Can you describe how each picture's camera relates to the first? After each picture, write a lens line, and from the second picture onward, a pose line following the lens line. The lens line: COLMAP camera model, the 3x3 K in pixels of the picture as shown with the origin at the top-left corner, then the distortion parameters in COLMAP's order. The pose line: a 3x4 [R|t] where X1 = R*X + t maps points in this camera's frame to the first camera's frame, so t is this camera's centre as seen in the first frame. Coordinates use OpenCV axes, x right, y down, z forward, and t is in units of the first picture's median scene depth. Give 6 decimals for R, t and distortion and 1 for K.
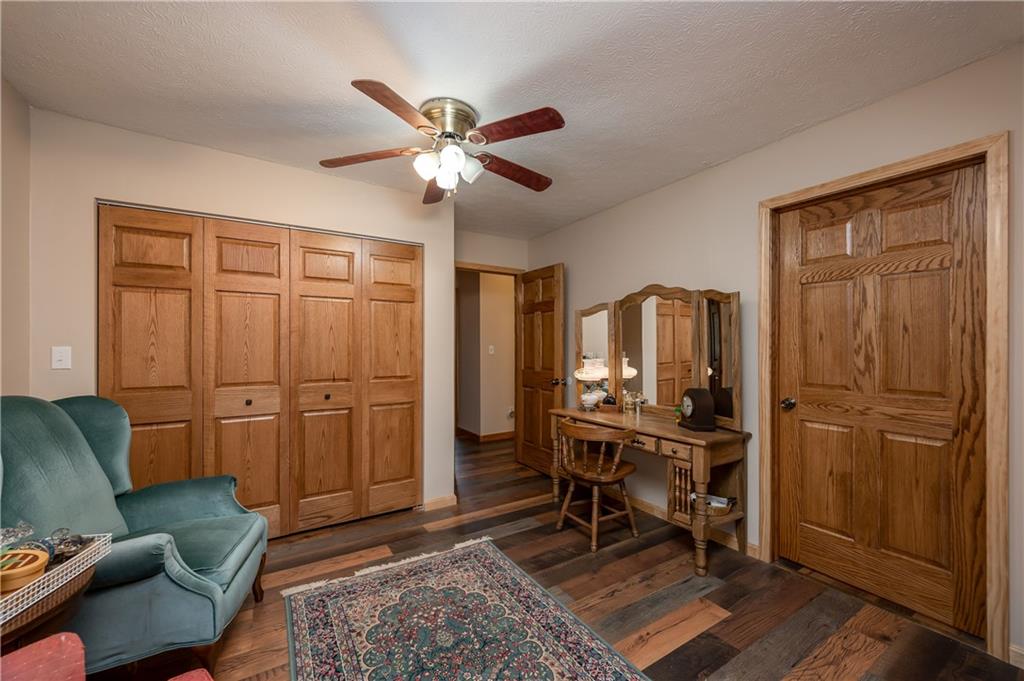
lens RADIAL K [[406.8, 0, 511.5], [0, 406.8, 344.4], [0, 0, 1]] dist [0.000494, 0.000042]
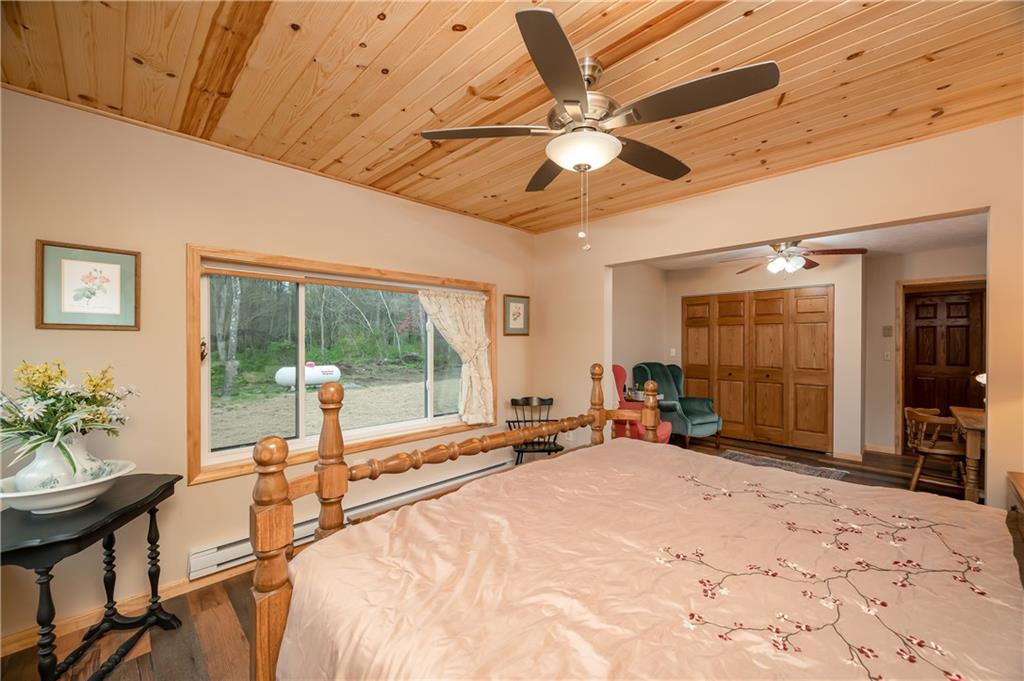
lens RADIAL K [[406.8, 0, 511.5], [0, 406.8, 344.4], [0, 0, 1]] dist [0.000494, 0.000042]
pose [[0.223785, 0.001872, -0.974637, 1.151436], [-0.002686, 0.999996, 0.001304, -0.019232], [0.974635, 0.002326, 0.223789, -0.610552]]
